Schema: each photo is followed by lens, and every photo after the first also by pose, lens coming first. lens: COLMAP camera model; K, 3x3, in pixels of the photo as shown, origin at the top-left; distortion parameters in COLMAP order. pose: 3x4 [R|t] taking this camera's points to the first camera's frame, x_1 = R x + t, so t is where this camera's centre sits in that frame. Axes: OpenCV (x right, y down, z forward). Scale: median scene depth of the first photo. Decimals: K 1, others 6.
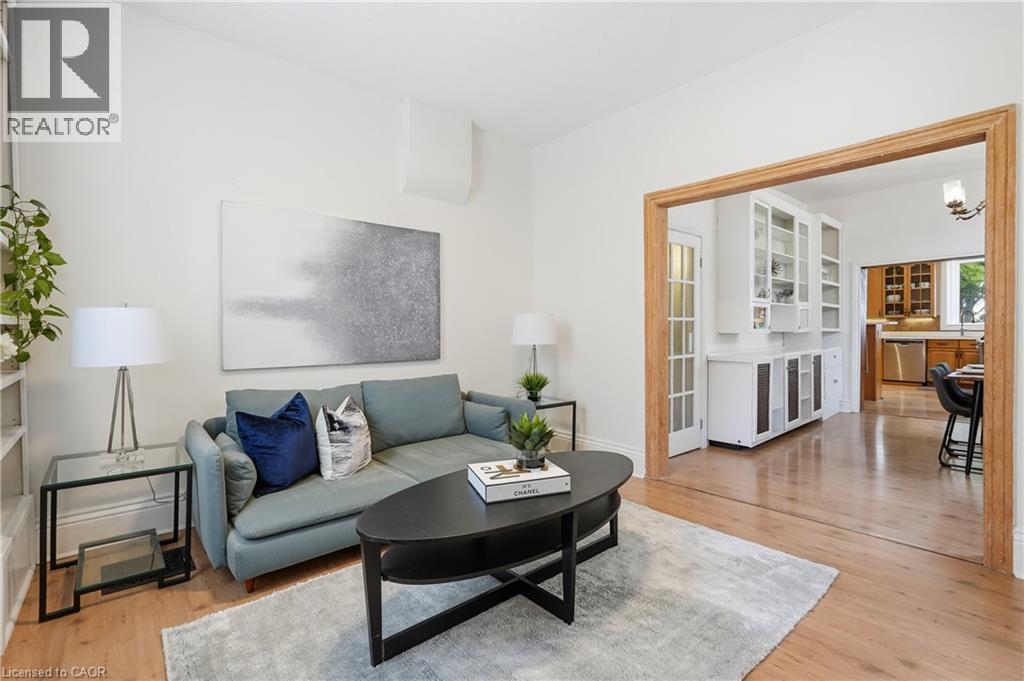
lens RADIAL K [[464.1, 0, 512.9], [0, 464.1, 335.1], [0, 0, 1]] dist [-0.002192, -0.000040]
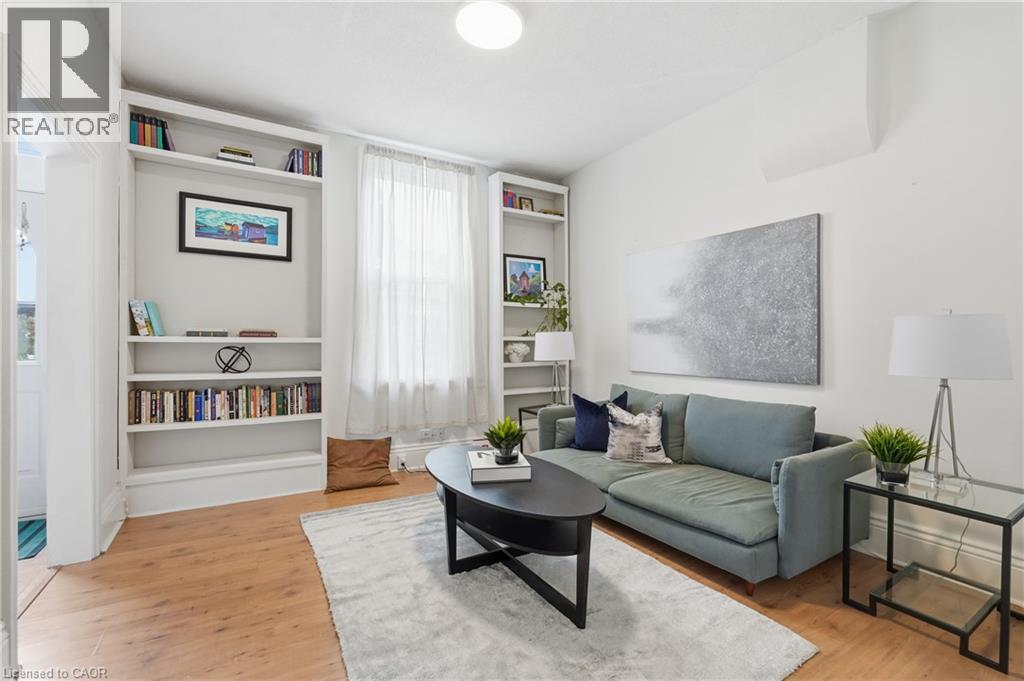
lens RADIAL K [[464.1, 0, 512.9], [0, 464.1, 335.1], [0, 0, 1]] dist [-0.002192, -0.000040]
pose [[-0.168126, -0.010567, -0.985709, 0.695831], [-0.020107, 0.999771, -0.007289, -0.013747], [0.985560, 0.018594, -0.168300, 0.705321]]
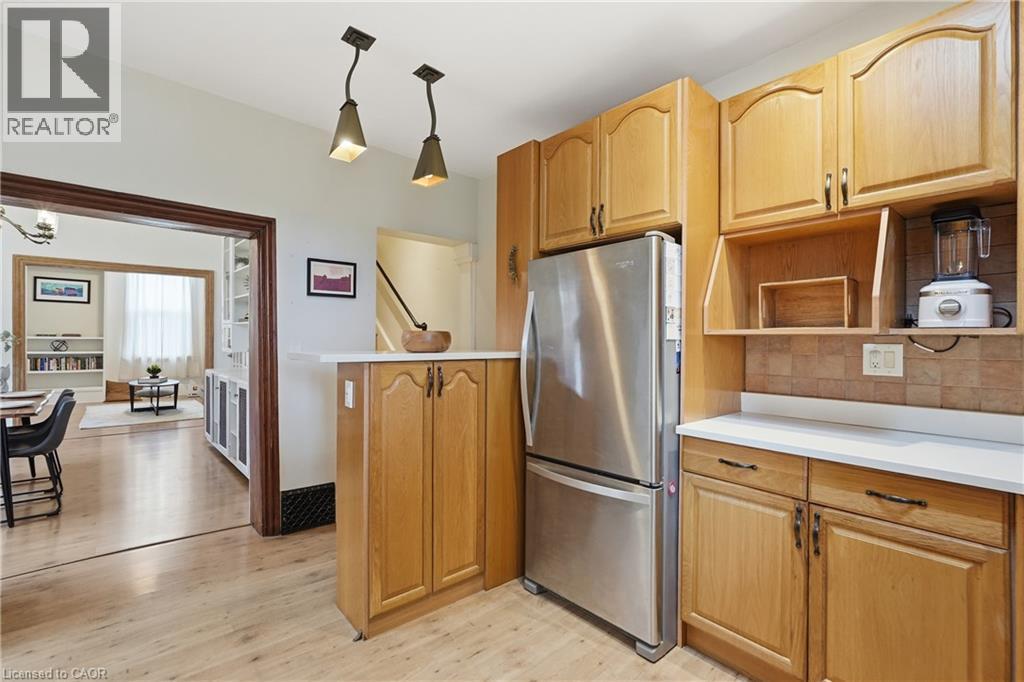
lens RADIAL K [[464.1, 0, 512.9], [0, 464.1, 335.6], [0, 0, 1]] dist [-0.002192, -0.000040]
pose [[0.009468, -0.001903, -0.999953, 2.325386], [-0.033068, 0.999451, -0.002215, -0.085907], [0.999408, 0.033087, 0.009400, 2.363323]]
